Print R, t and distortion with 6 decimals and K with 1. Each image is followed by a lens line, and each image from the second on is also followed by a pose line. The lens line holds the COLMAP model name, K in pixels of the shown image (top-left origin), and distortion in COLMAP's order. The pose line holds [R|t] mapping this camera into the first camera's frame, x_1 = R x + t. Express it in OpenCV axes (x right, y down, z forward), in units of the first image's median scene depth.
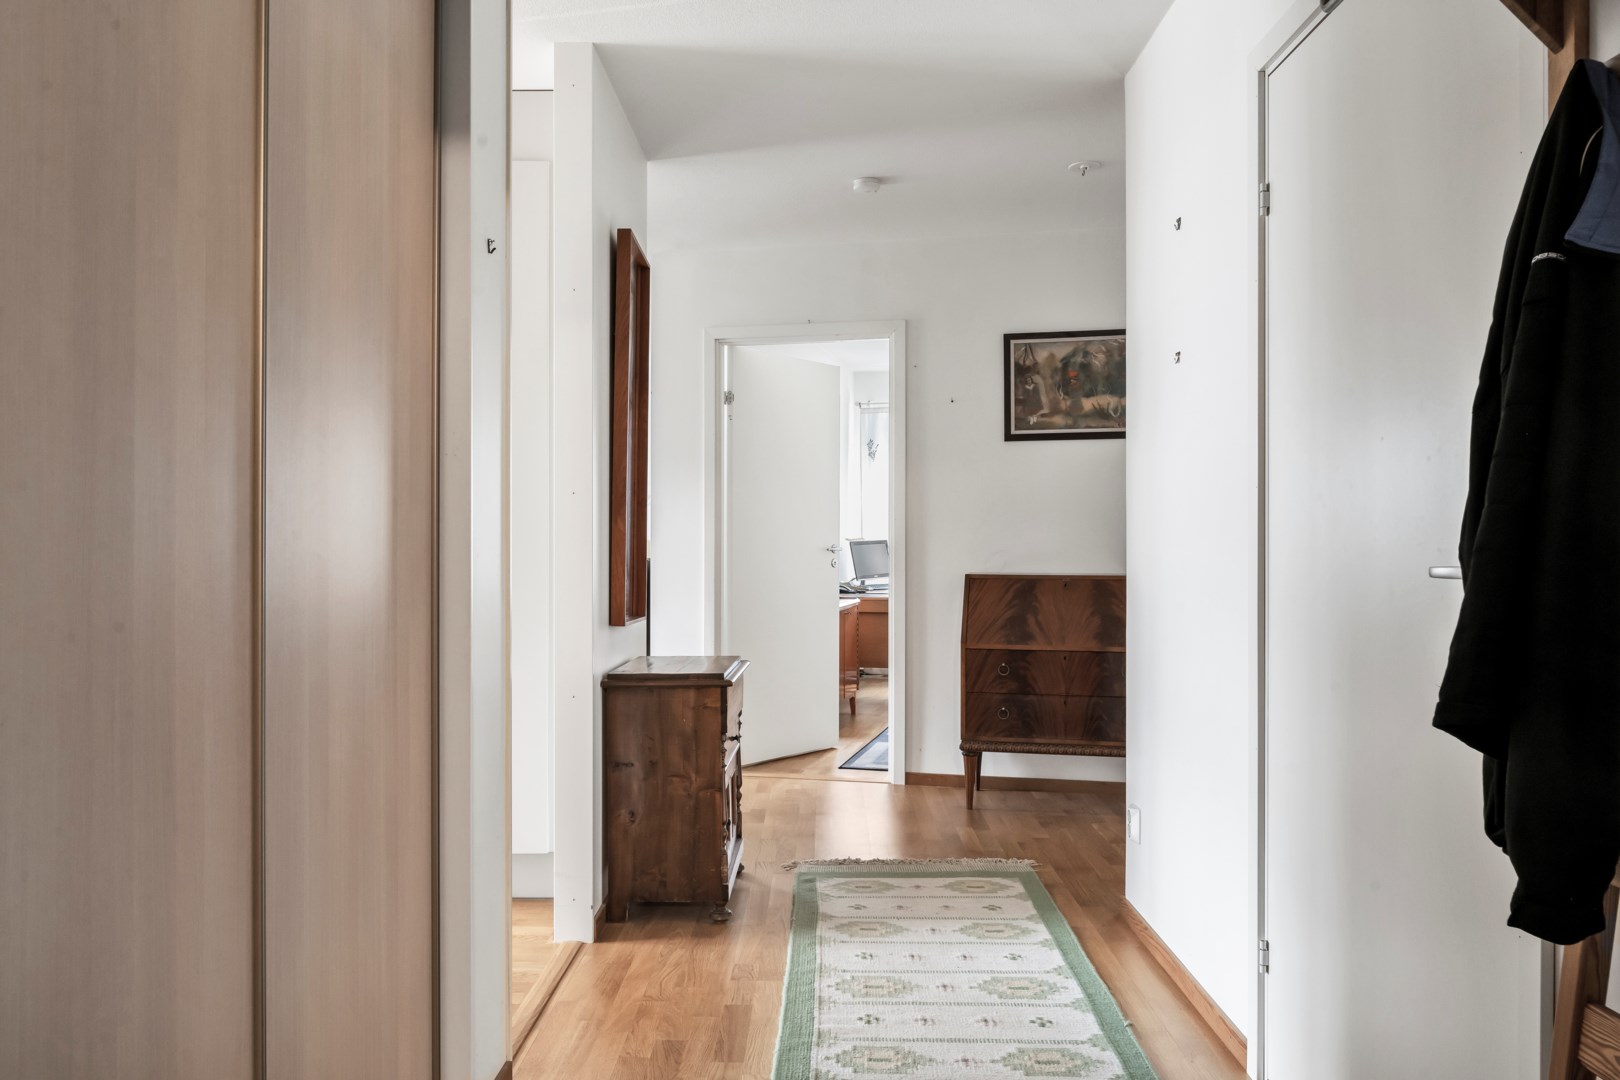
lens RADIAL K [[1169.0, 0, 810.8], [0, 1169.0, 537.9], [0, 0, 1]] dist [-0.013789, 0.004543]
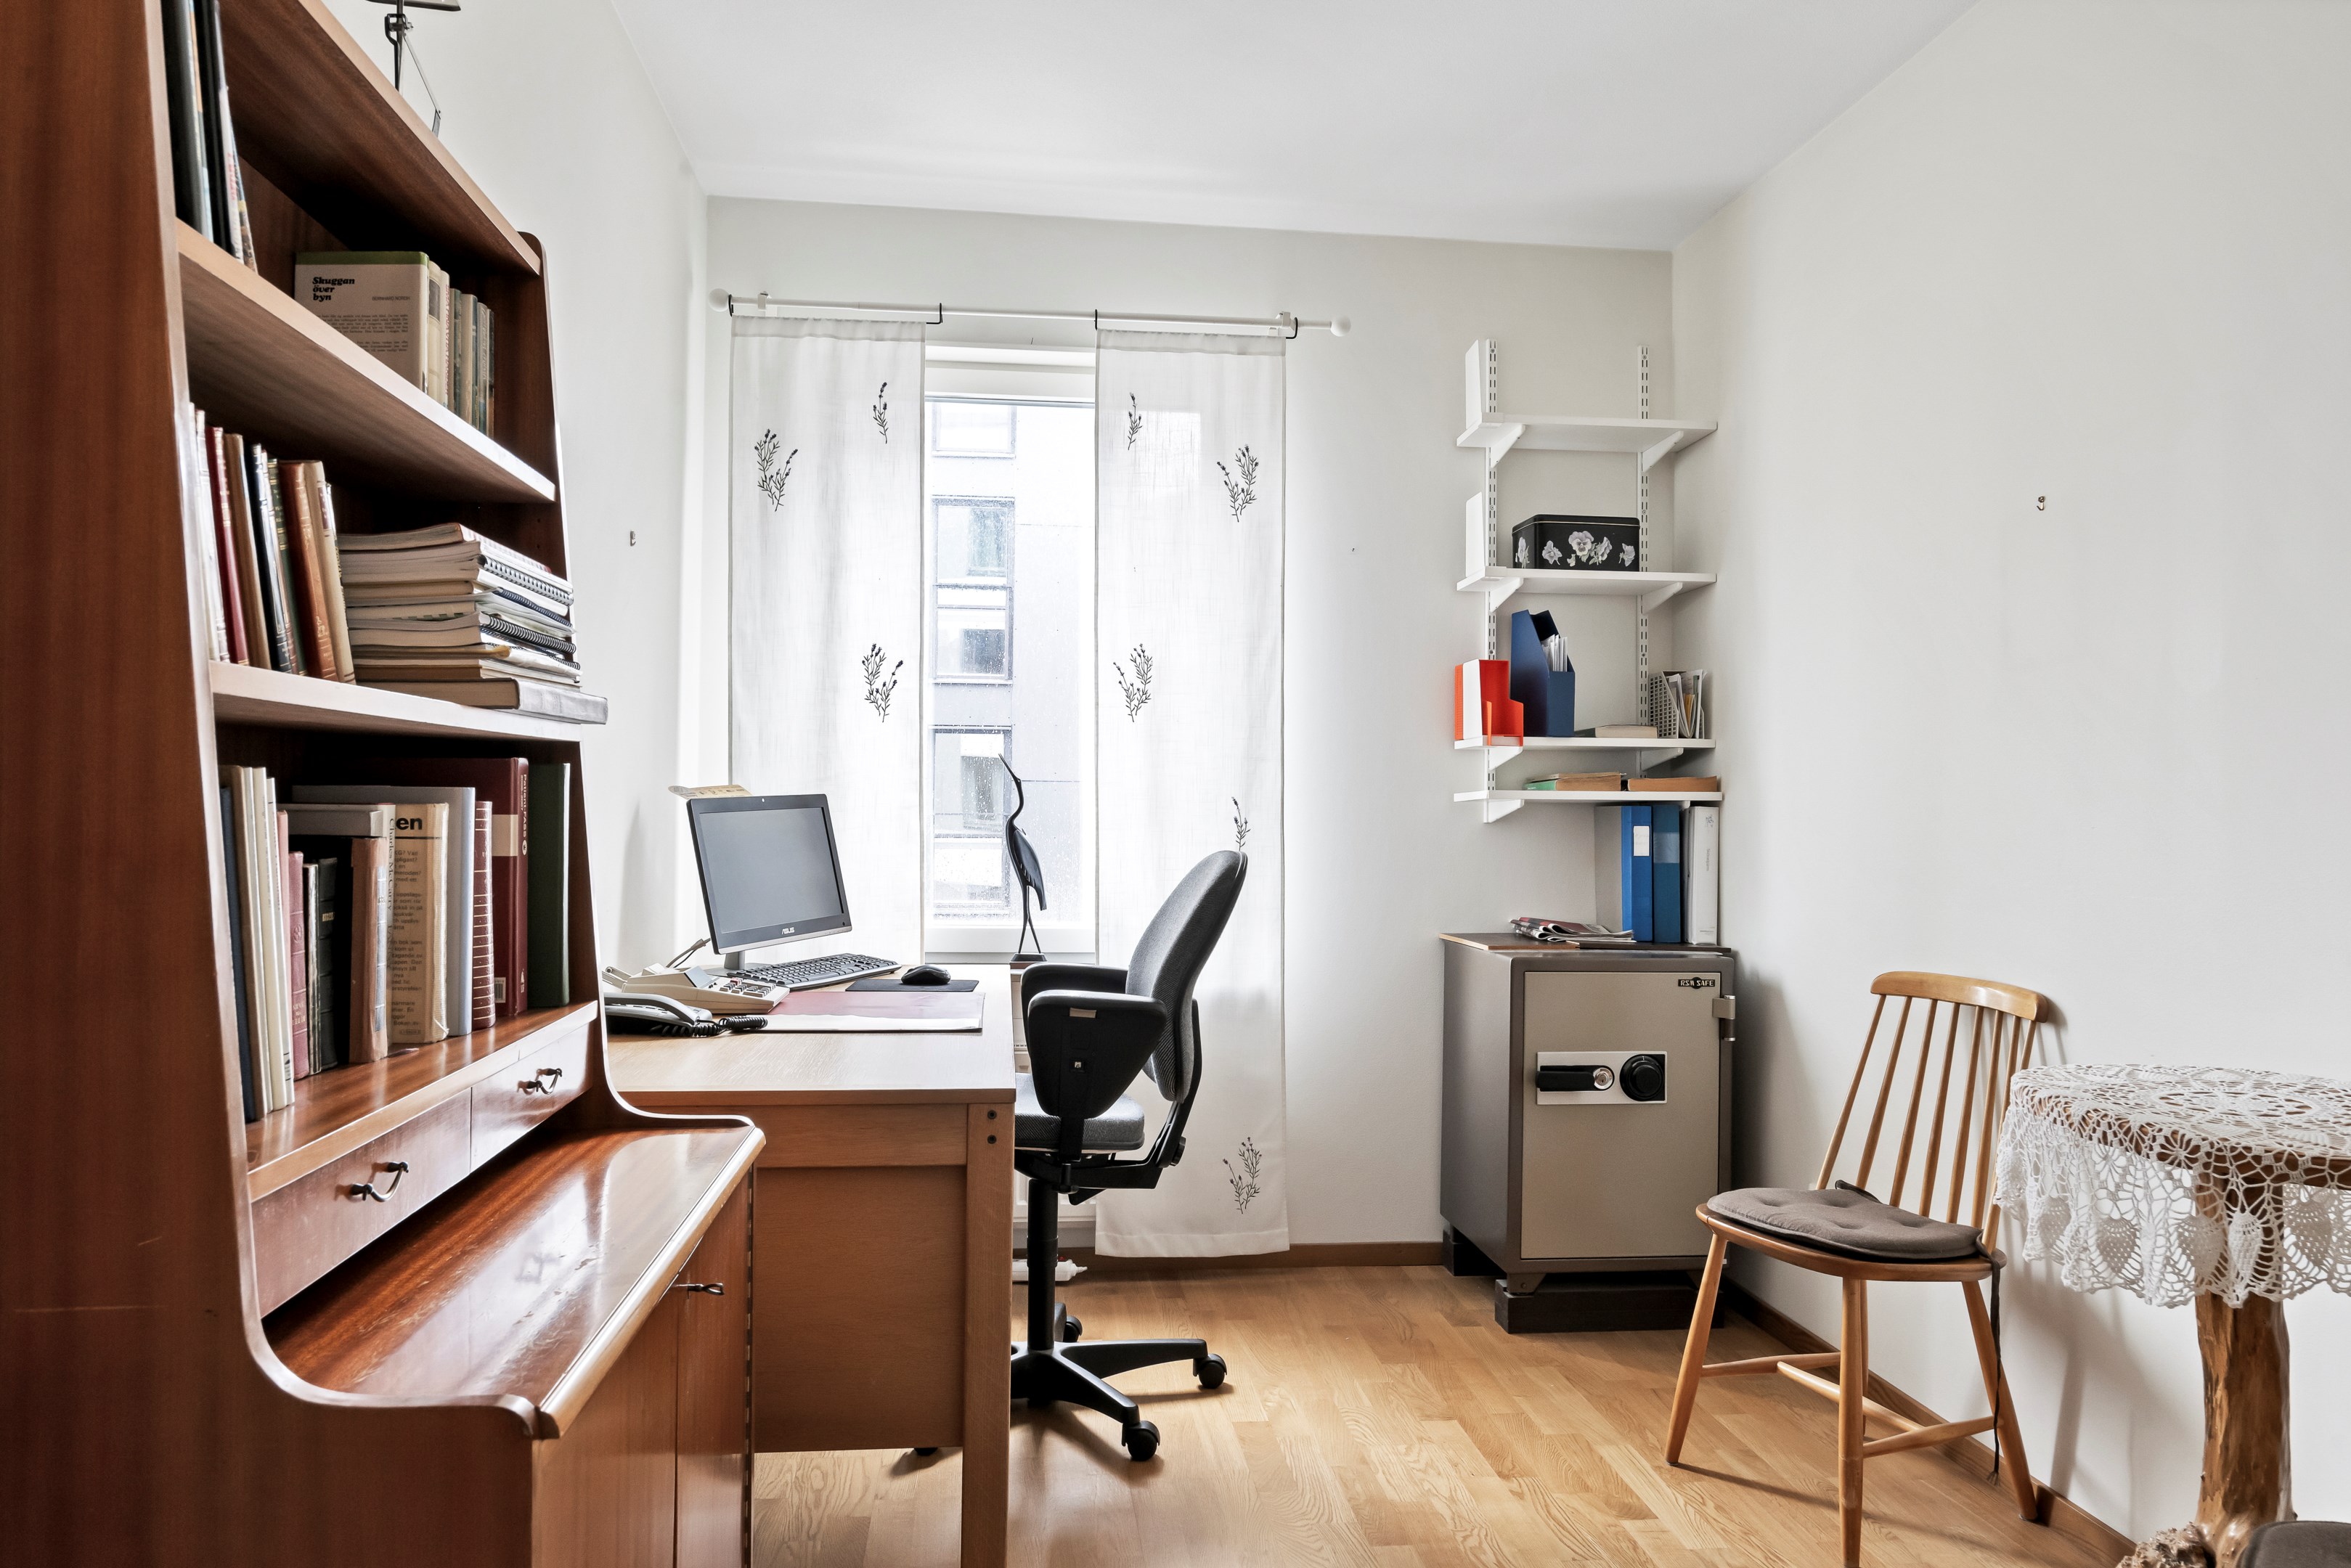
lens RADIAL K [[1587.2, 0, 1176.2], [0, 1587.2, 784.8], [0, 0, 1]] dist [-0.003318, -0.000162]
pose [[0.948108, 0.010493, 0.317775, 0.024702], [-0.007844, 0.999923, -0.009614, 0.002731], [-0.317852, 0.006622, 0.948117, 0.624239]]
